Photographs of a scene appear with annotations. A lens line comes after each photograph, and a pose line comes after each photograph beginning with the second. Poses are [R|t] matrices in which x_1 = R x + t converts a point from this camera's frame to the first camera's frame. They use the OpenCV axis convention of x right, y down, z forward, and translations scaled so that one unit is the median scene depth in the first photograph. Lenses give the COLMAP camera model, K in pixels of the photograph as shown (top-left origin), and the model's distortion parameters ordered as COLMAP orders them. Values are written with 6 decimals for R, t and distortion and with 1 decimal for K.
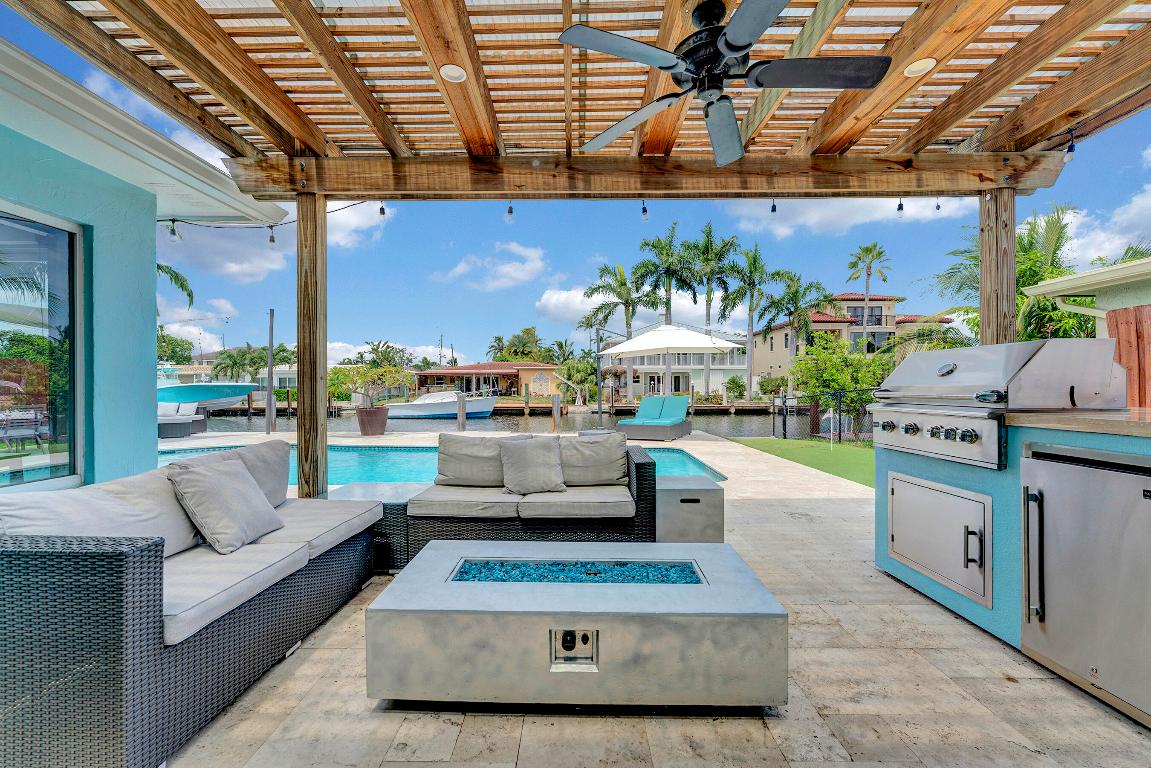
lens RADIAL K [[466.5, 0, 577.8], [0, 466.5, 387.4], [0, 0, 1]] dist [-0.005763, 0.001157]
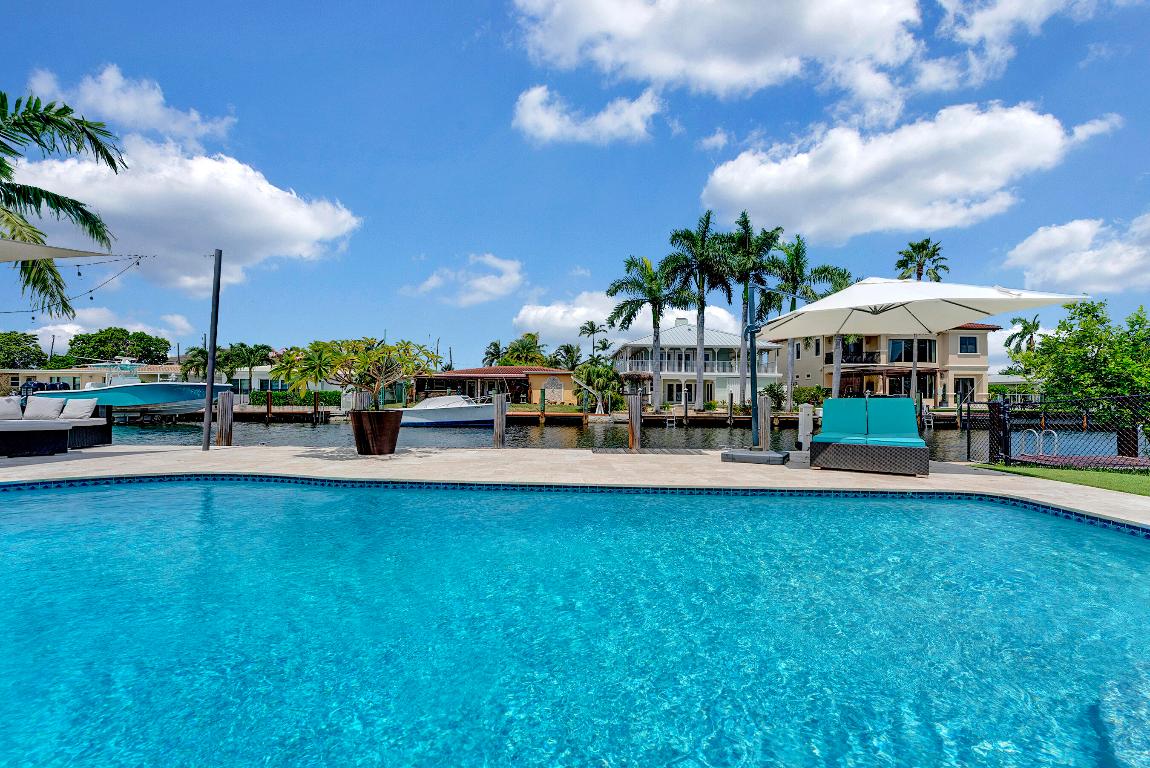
lens RADIAL K [[466.1, 0, 579.2], [0, 466.1, 391.5], [0, 0, 1]] dist [-0.005763, 0.001157]
pose [[0.999673, 0.014166, 0.021288, -0.055716], [-0.013893, 0.999820, -0.012939, 0.006992], [-0.021468, 0.012639, 0.999690, 0.112031]]
